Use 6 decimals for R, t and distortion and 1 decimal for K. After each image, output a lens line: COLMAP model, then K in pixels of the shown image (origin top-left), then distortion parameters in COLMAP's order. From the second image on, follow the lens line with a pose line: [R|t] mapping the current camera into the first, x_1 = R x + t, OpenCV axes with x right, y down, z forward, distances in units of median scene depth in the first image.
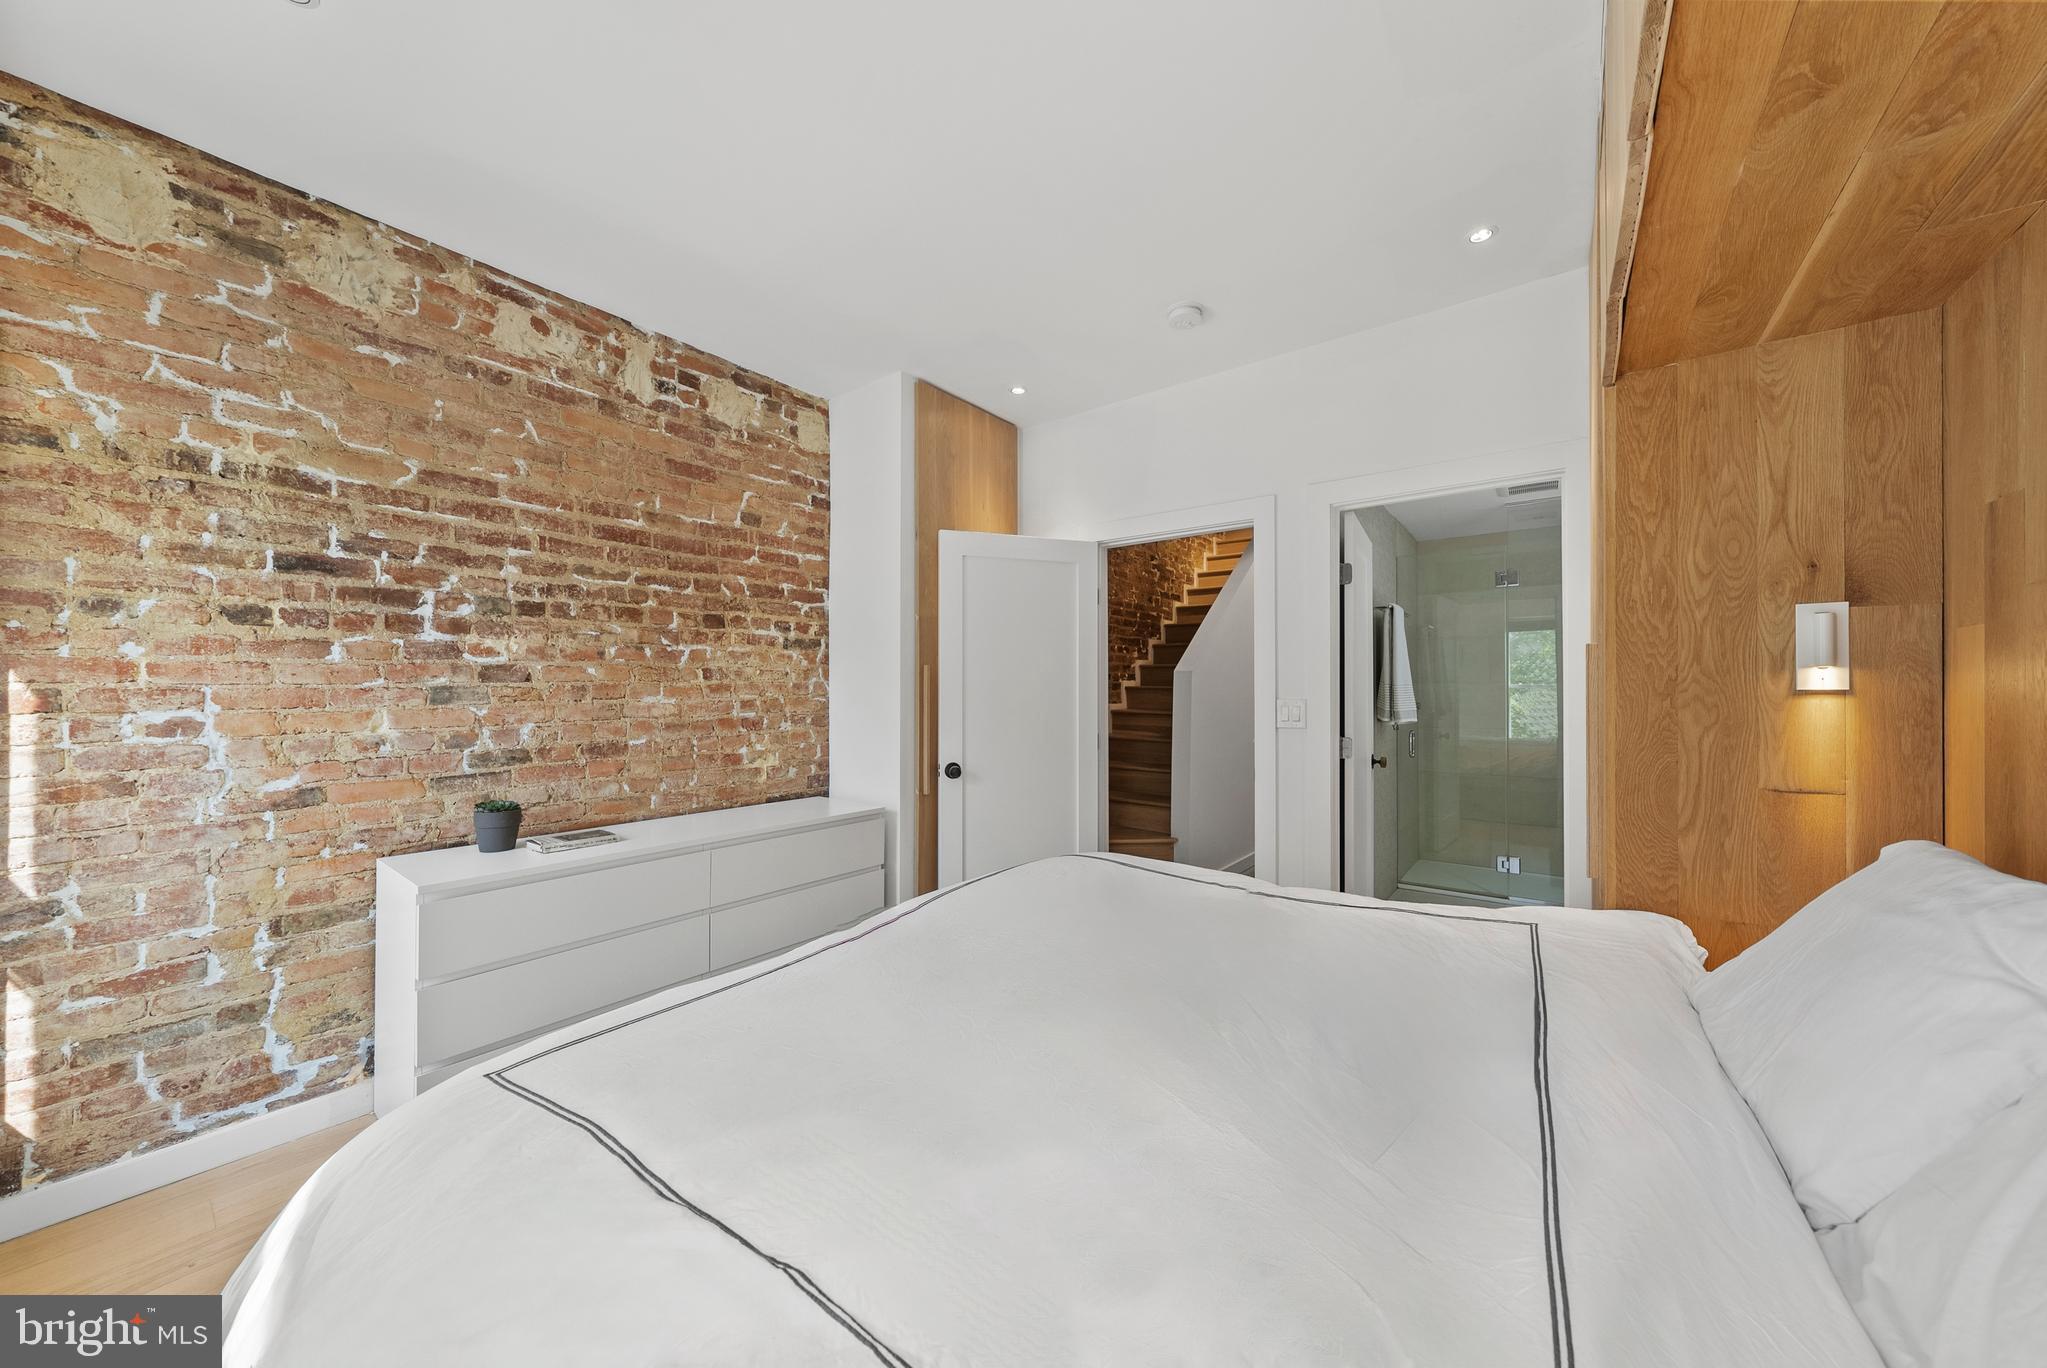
lens RADIAL K [[692.8, 0, 1036.1], [0, 692.8, 678.7], [0, 0, 1]] dist [-0.000745, -0.000028]
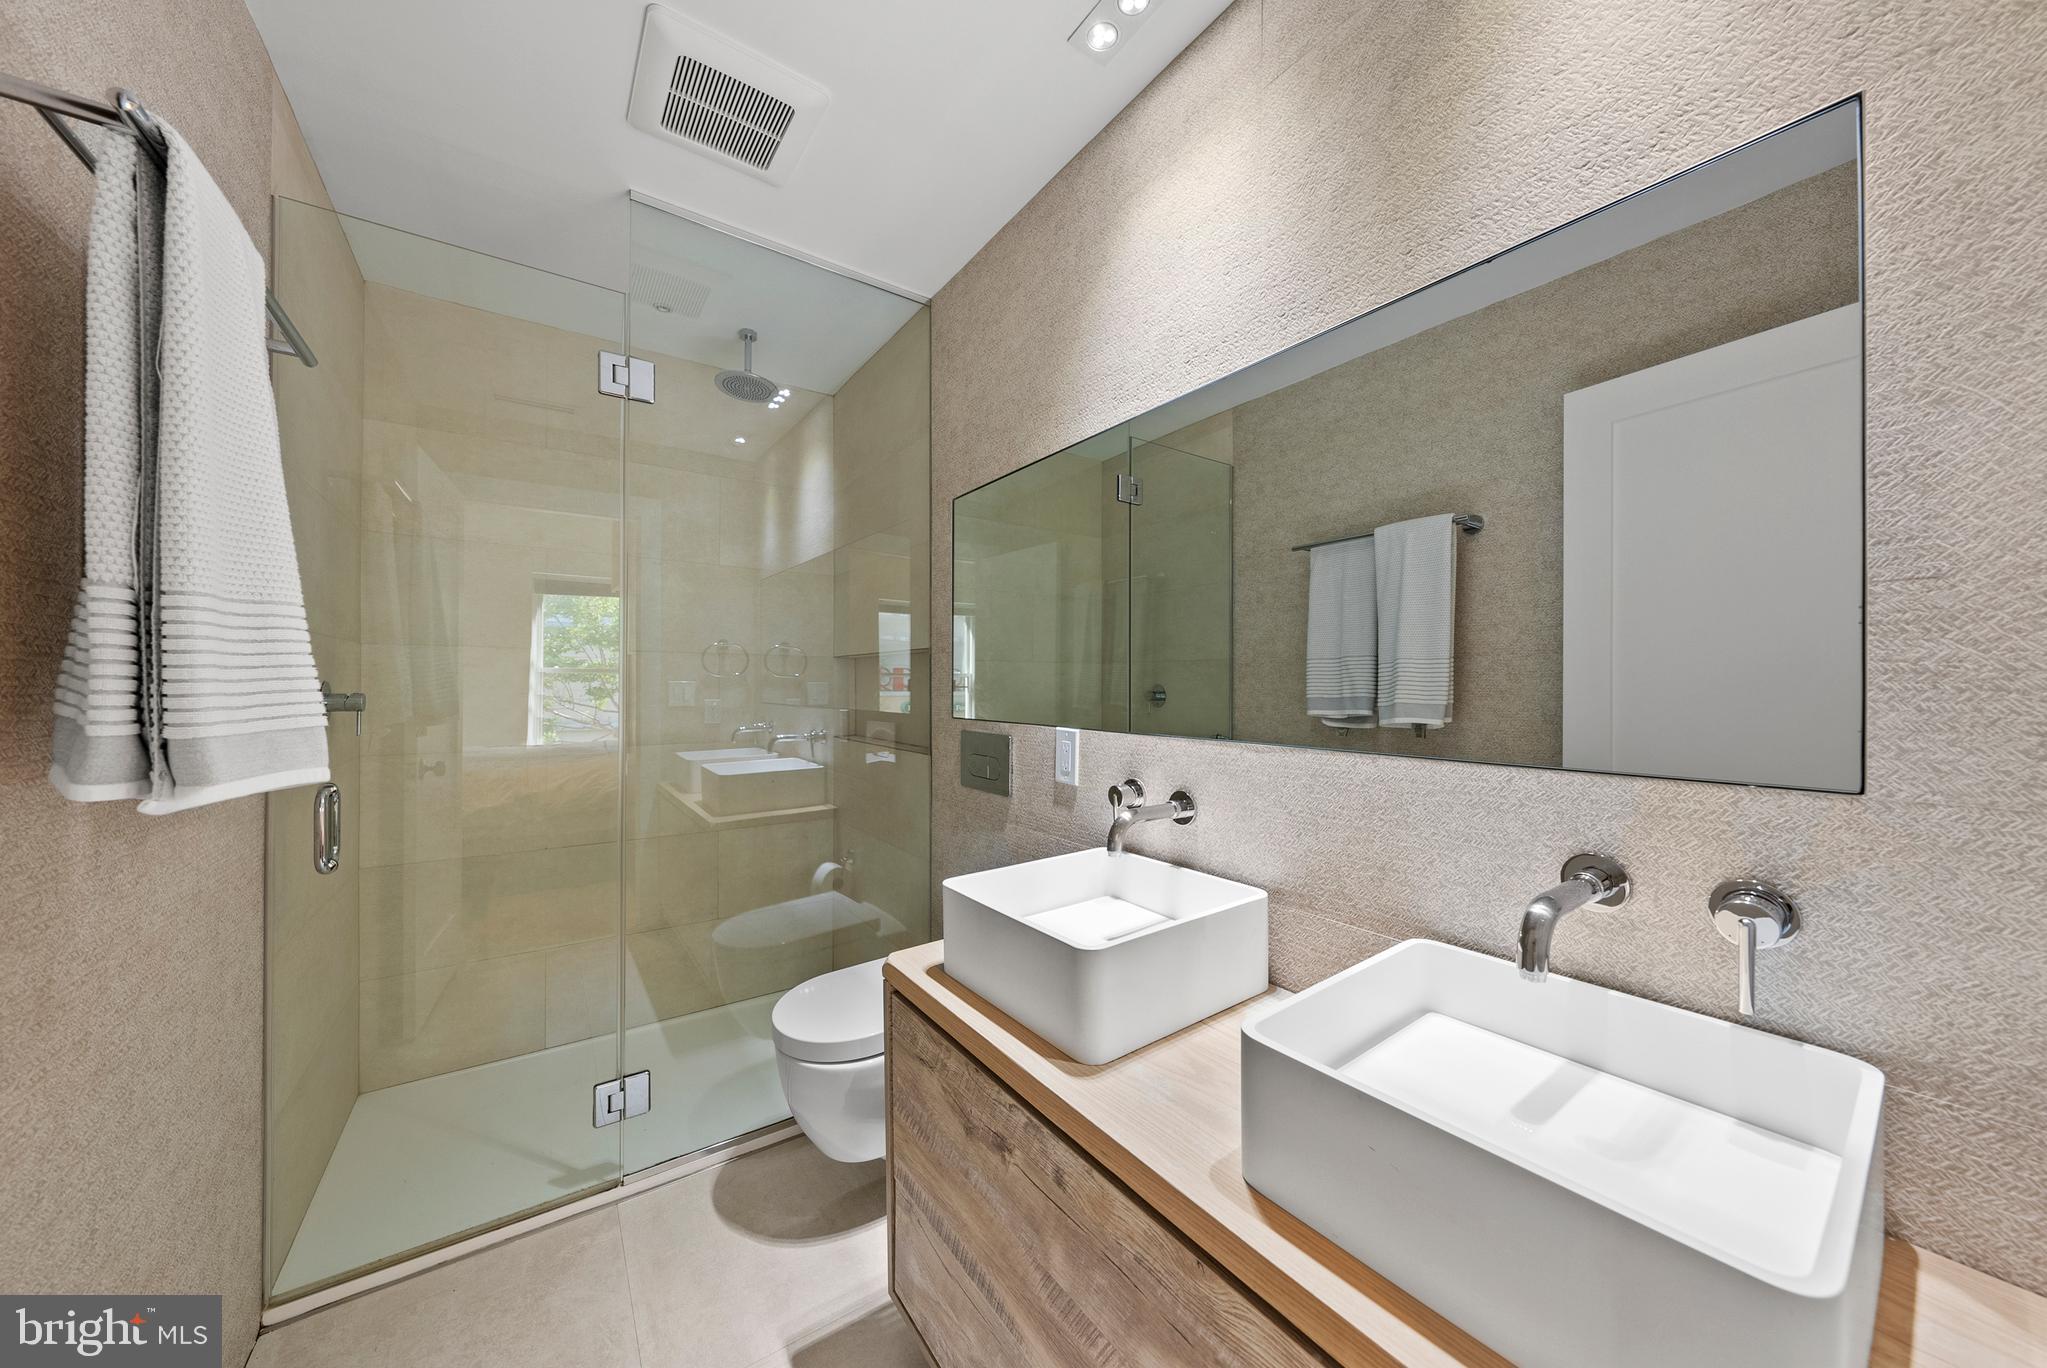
lens RADIAL K [[692.8, 0, 1036.1], [0, 692.8, 678.7], [0, 0, 1]] dist [-0.000745, -0.000028]
pose [[0.299076, 0.006635, 0.954206, 0.290518], [-0.009872, 0.999944, -0.003859, 0.021430], [-0.954178, -0.008266, 0.299125, 0.515995]]
